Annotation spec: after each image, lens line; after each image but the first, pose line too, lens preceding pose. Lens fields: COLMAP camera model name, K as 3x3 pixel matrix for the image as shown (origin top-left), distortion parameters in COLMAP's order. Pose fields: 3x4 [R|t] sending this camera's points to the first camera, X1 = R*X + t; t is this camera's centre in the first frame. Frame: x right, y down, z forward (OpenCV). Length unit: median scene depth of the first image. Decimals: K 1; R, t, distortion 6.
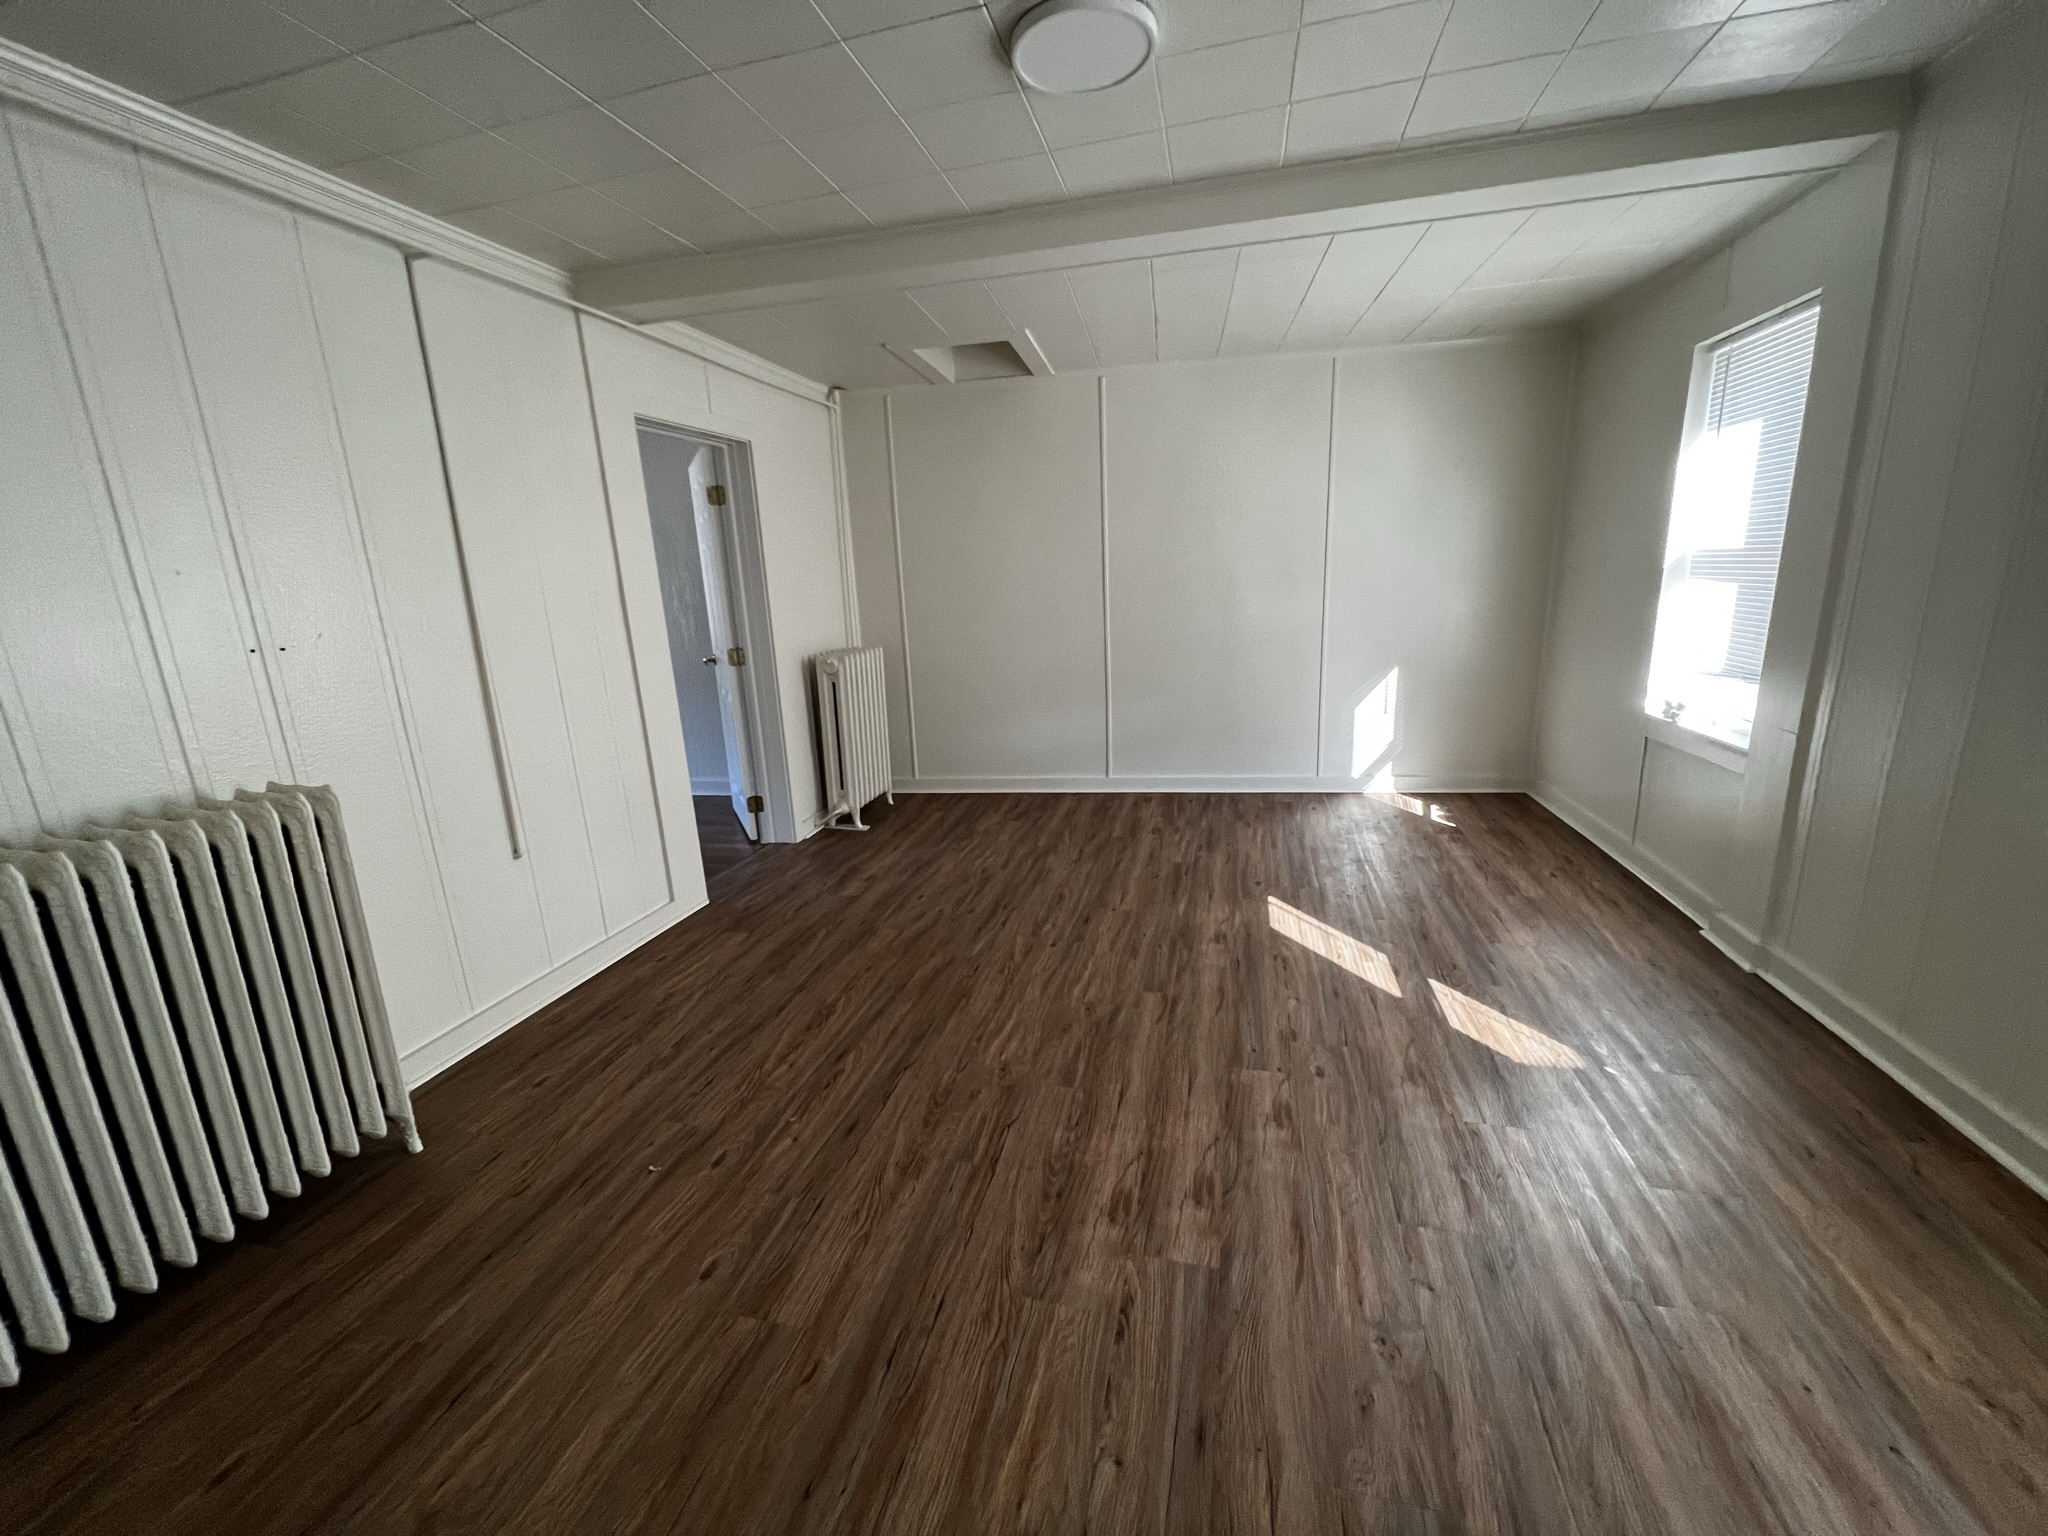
lens RADIAL K [[825.7, 0, 1024.0], [0, 825.7, 768.0], [0, 0, 1]] dist [0.001014, 0.000053]
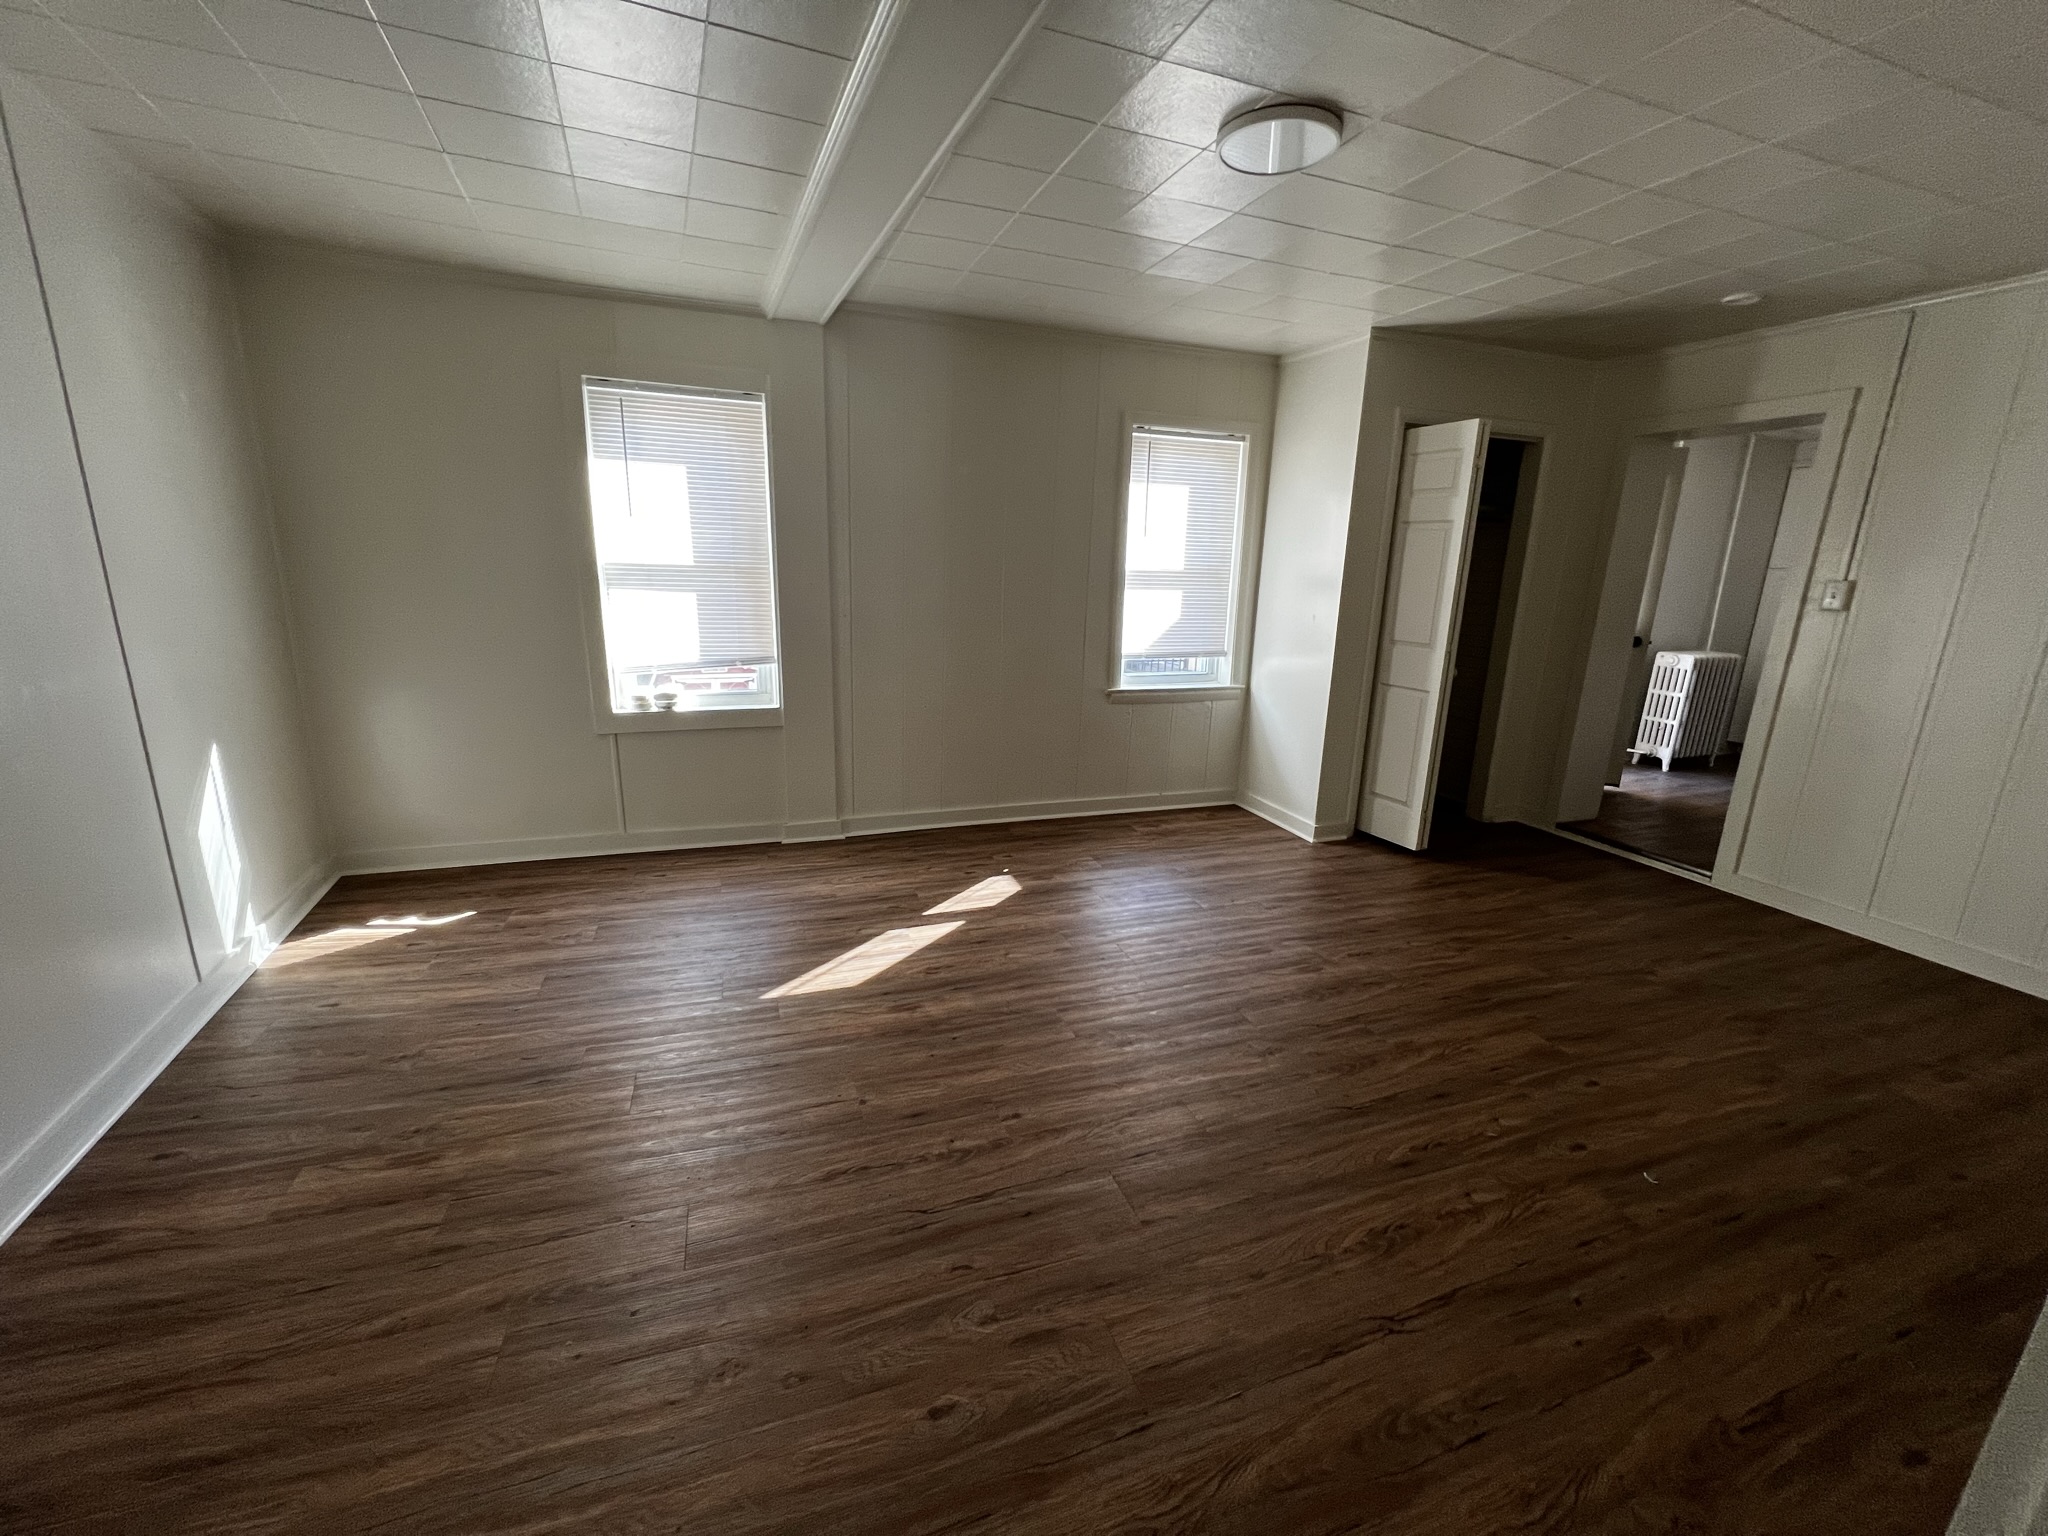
lens RADIAL K [[825.7, 0, 1024.0], [0, 825.7, 768.0], [0, 0, 1]] dist [0.001014, 0.000053]
pose [[-0.568762, -0.169586, 0.804829, -0.498293], [0.185067, 0.927036, 0.326121, -0.291889], [-0.801411, 0.334433, -0.495878, 1.310020]]
